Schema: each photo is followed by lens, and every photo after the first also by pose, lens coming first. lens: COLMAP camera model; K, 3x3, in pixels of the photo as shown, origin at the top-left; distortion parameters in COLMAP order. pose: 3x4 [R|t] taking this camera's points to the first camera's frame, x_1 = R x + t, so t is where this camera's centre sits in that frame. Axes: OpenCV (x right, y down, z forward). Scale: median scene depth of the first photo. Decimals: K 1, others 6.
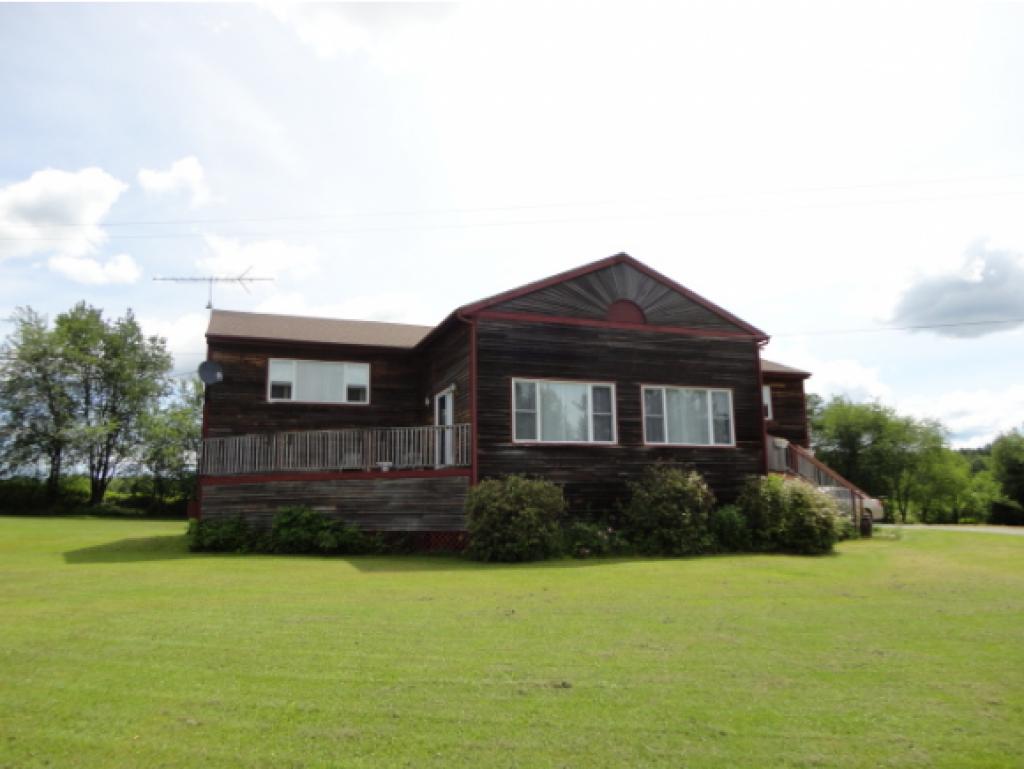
lens RADIAL K [[746.1, 0, 512.5], [0, 746.1, 384.6], [0, 0, 1]] dist [-0.010327, 0.000833]
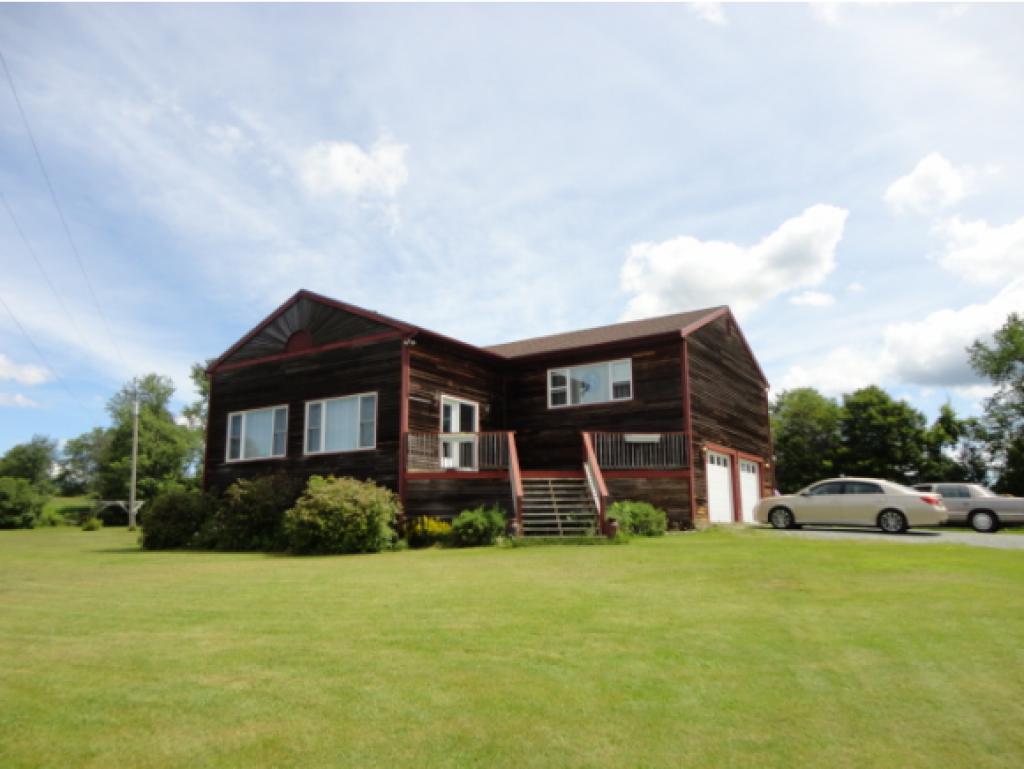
lens RADIAL K [[746.1, 0, 512.4], [0, 746.1, 385.4], [0, 0, 1]] dist [-0.010327, 0.000833]
pose [[0.565157, -0.147245, -0.811736, 1.263090], [0.133095, 0.987327, -0.086431, 0.114309], [0.814176, -0.059190, 0.577593, 0.599655]]
